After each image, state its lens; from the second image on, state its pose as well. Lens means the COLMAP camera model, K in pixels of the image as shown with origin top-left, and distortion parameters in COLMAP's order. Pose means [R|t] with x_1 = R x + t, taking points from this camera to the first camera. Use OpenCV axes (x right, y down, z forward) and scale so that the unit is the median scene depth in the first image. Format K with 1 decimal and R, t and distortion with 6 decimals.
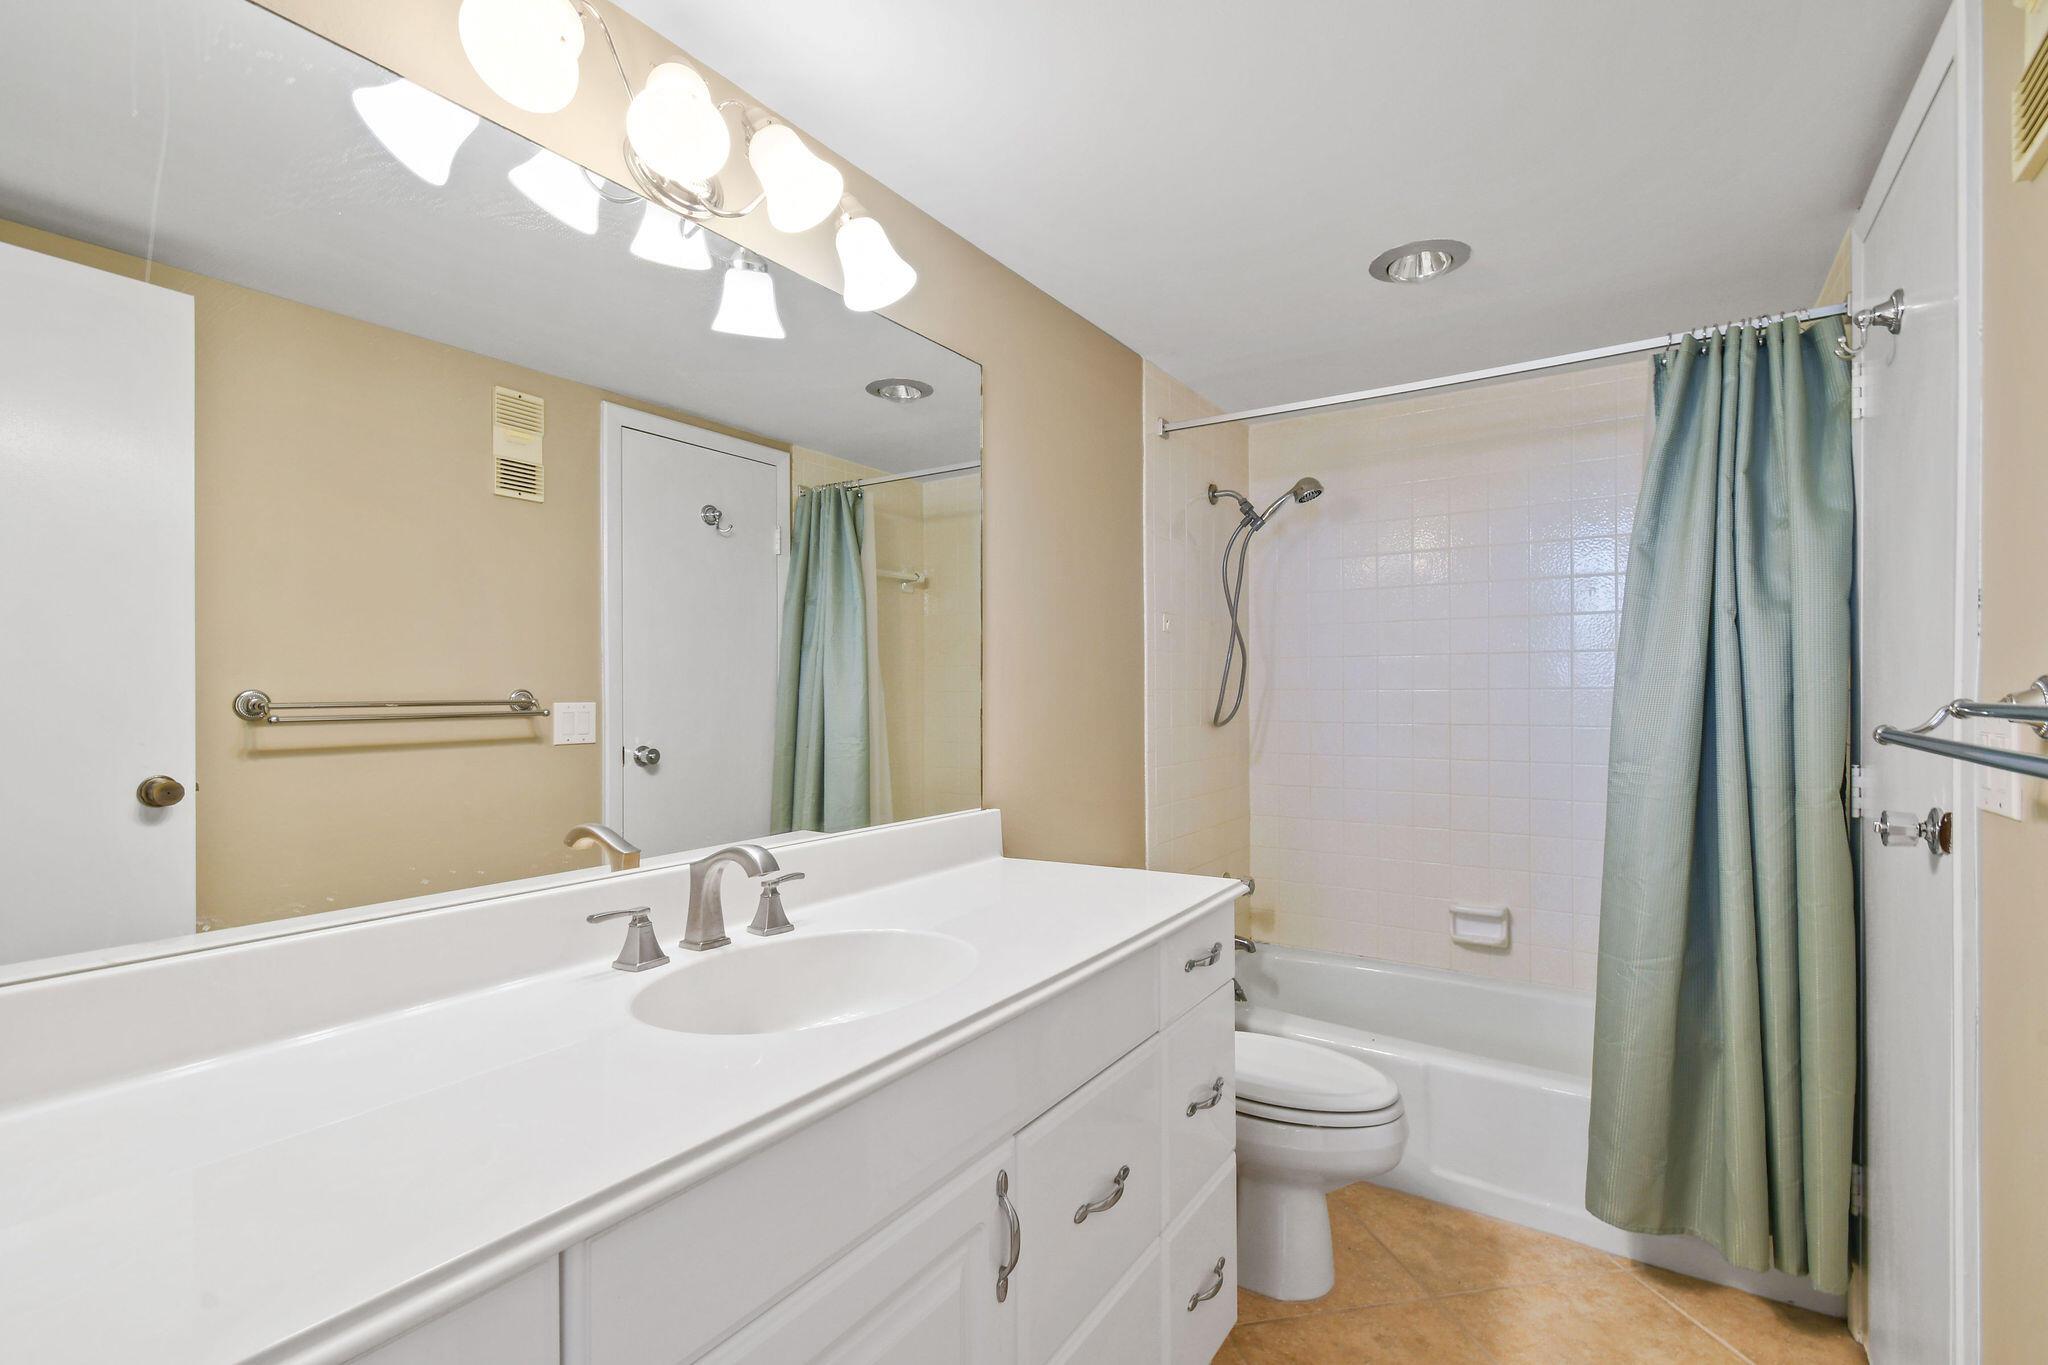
lens RADIAL K [[923.7, 0, 1024.0], [0, 923.7, 682.5], [0, 0, 1]] dist [-0.000703, -0.000047]
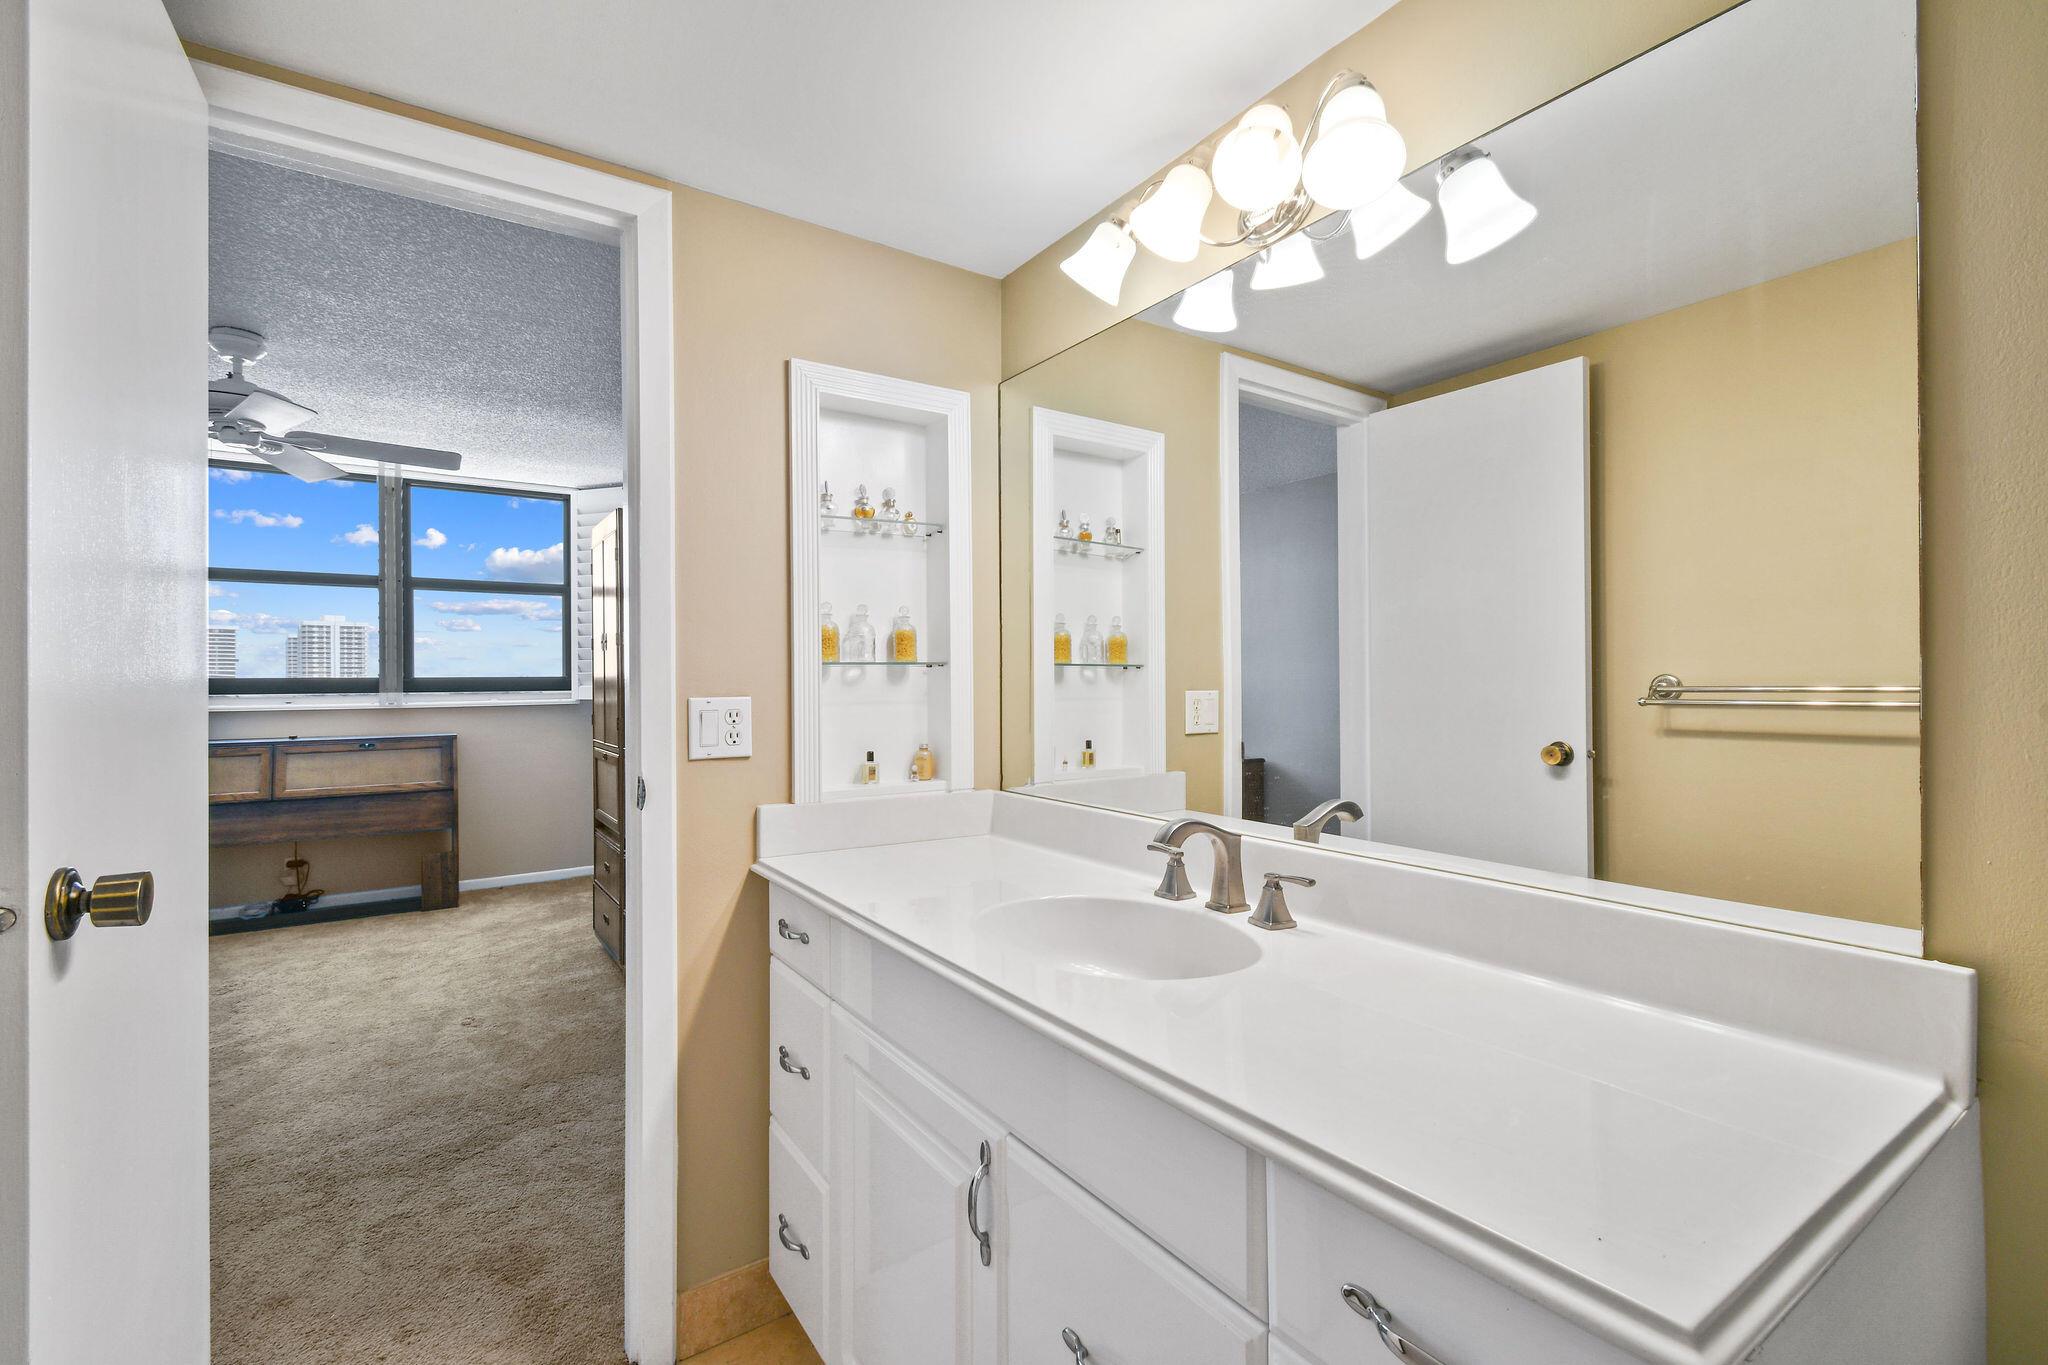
lens RADIAL K [[923.7, 0, 1024.0], [0, 923.7, 682.5], [0, 0, 1]] dist [-0.000703, -0.000047]
pose [[-0.346327, 0.013628, -0.938015, 0.599002], [0.014024, 0.999858, 0.009349, -0.003952], [0.938009, -0.009917, -0.346469, 0.869599]]
